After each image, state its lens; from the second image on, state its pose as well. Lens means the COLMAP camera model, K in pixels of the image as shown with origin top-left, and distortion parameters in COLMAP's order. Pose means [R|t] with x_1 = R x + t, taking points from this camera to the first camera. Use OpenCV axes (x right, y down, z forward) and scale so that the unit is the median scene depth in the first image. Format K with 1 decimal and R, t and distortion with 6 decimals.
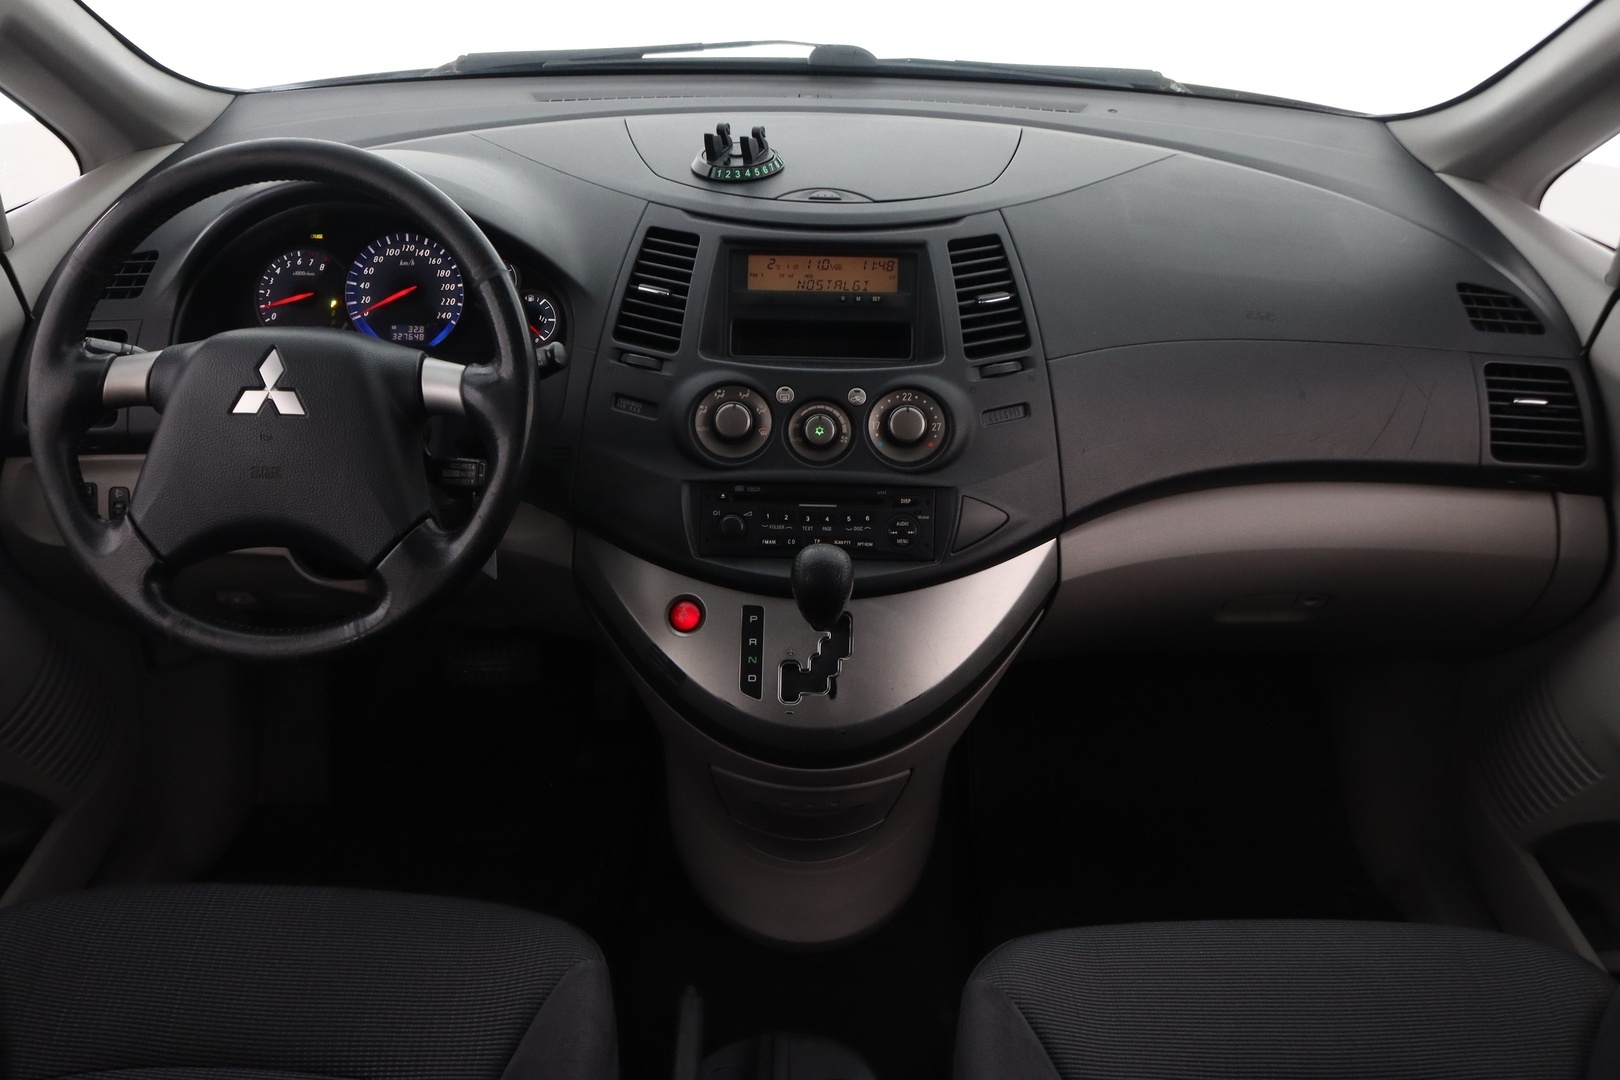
lens RADIAL K [[1474.1, 0, 798.0], [0, 1474.1, 583.8], [0, 0, 1]] dist [-0.124618, 0.119876]
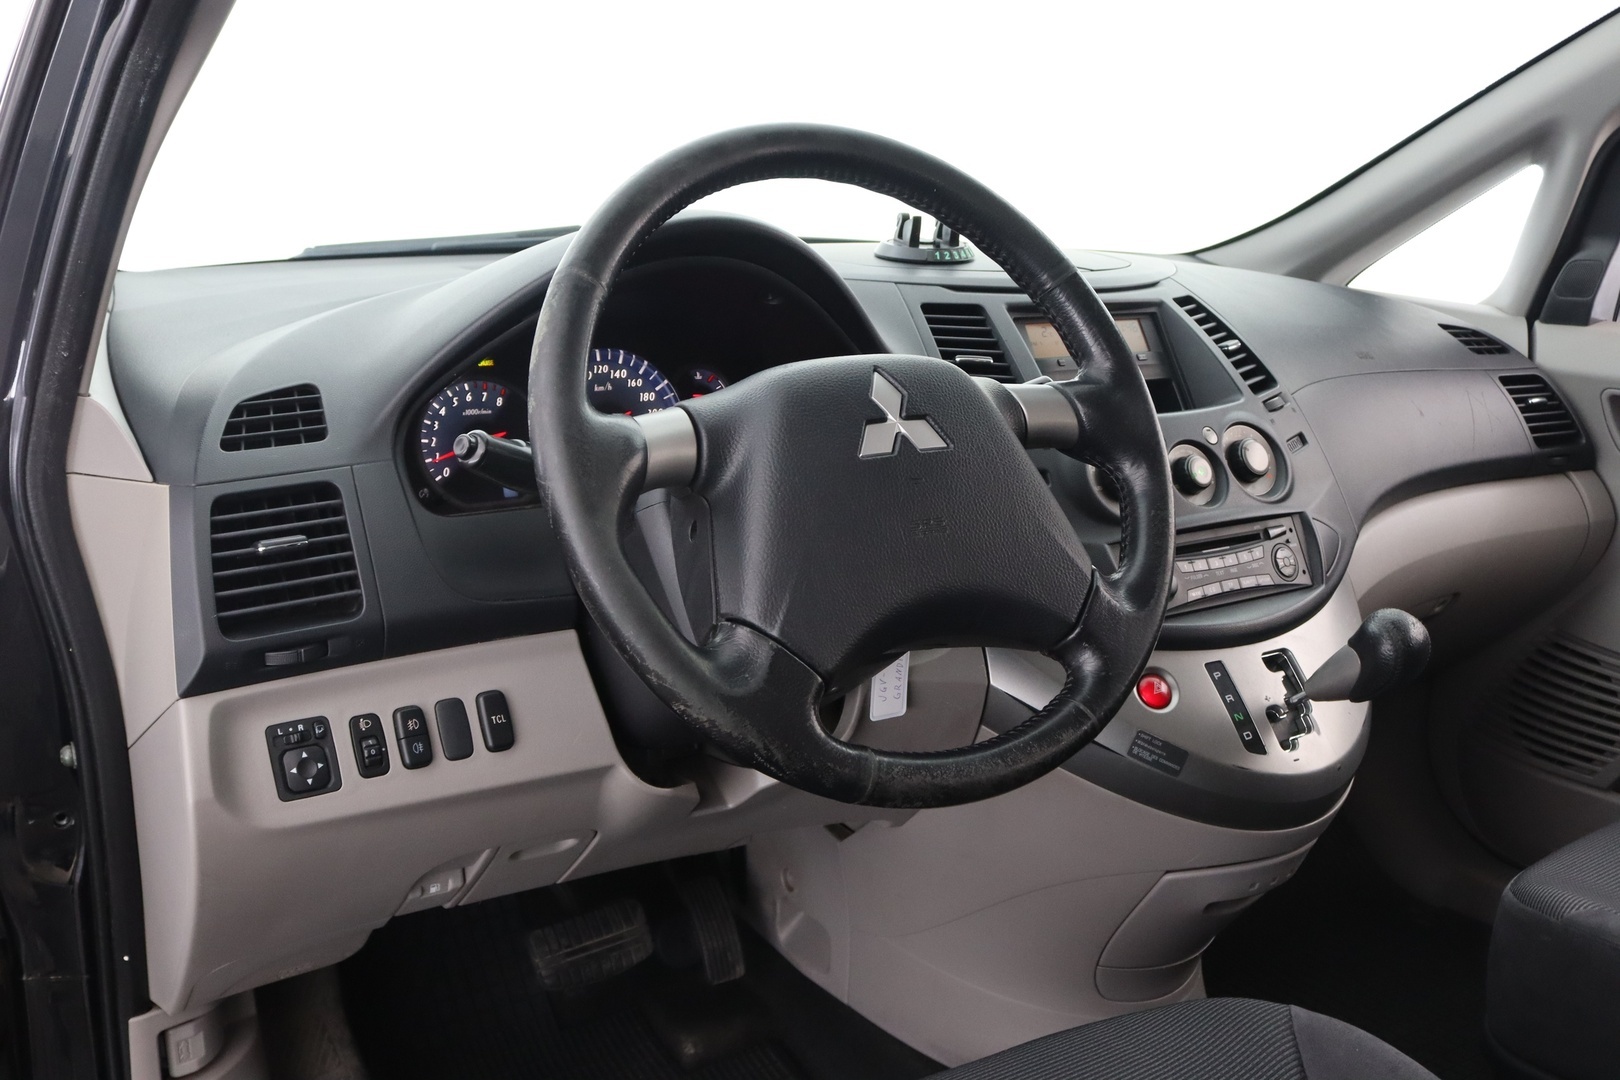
lens RADIAL K [[1474.1, 0, 798.0], [0, 1474.1, 583.8], [0, 0, 1]] dist [-0.124618, 0.119876]
pose [[0.822432, -0.151441, 0.548336, -0.693881], [0.287516, 0.942394, -0.170964, 0.047889], [-0.490857, 0.298262, 0.818596, 0.368253]]
